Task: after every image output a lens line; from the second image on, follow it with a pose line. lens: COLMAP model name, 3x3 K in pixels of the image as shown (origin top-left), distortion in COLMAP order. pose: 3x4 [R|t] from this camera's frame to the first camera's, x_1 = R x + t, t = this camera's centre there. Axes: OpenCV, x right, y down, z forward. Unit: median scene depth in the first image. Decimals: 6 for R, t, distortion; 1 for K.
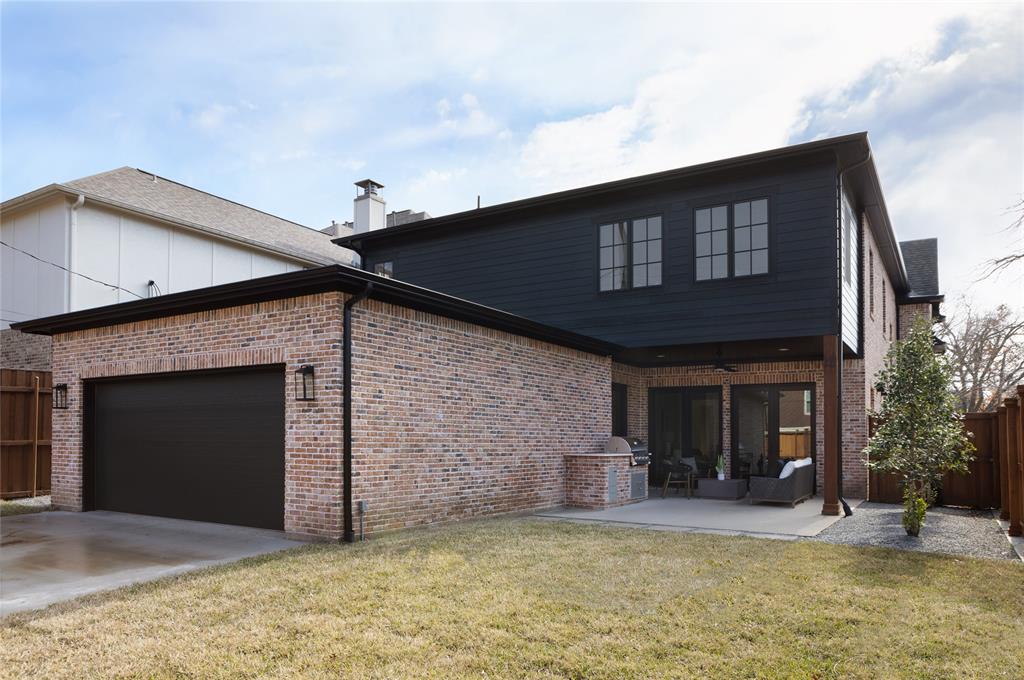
lens RADIAL K [[707.1, 0, 512.0], [0, 707.1, 340.0], [0, 0, 1]] dist [0.000324, 0.000023]
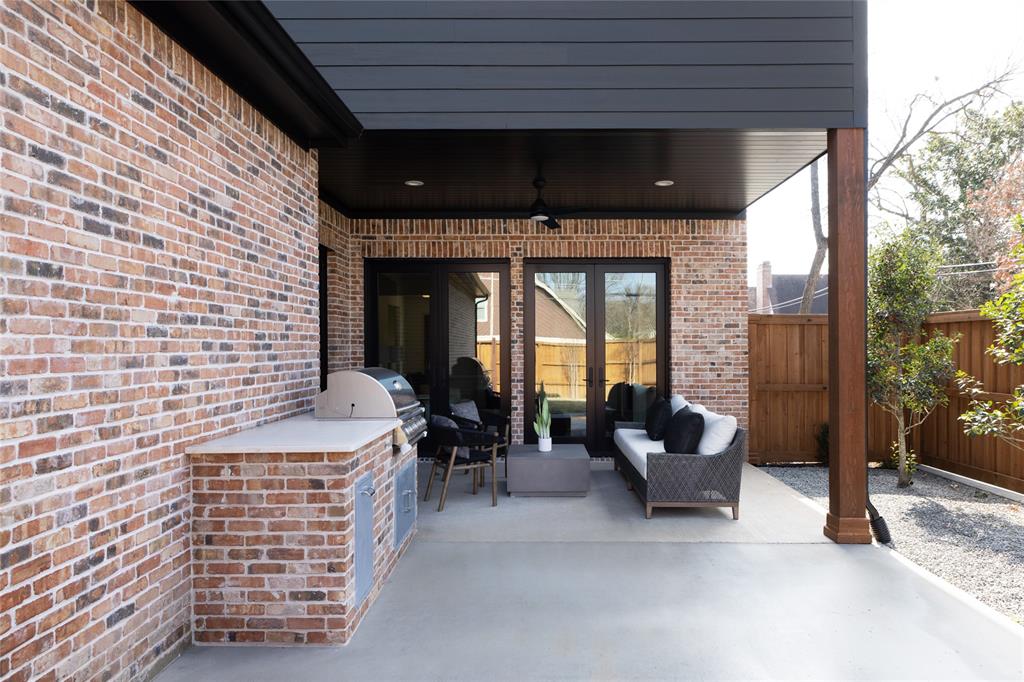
lens RADIAL K [[728.9, 0, 510.2], [0, 728.9, 352.6], [0, 0, 1]] dist [0.002441, 0.003706]
pose [[0.875229, -0.014345, 0.483497, 0.047226], [-0.058713, 0.989019, 0.135627, 0.079909], [-0.480133, -0.147092, 0.864775, 0.699207]]
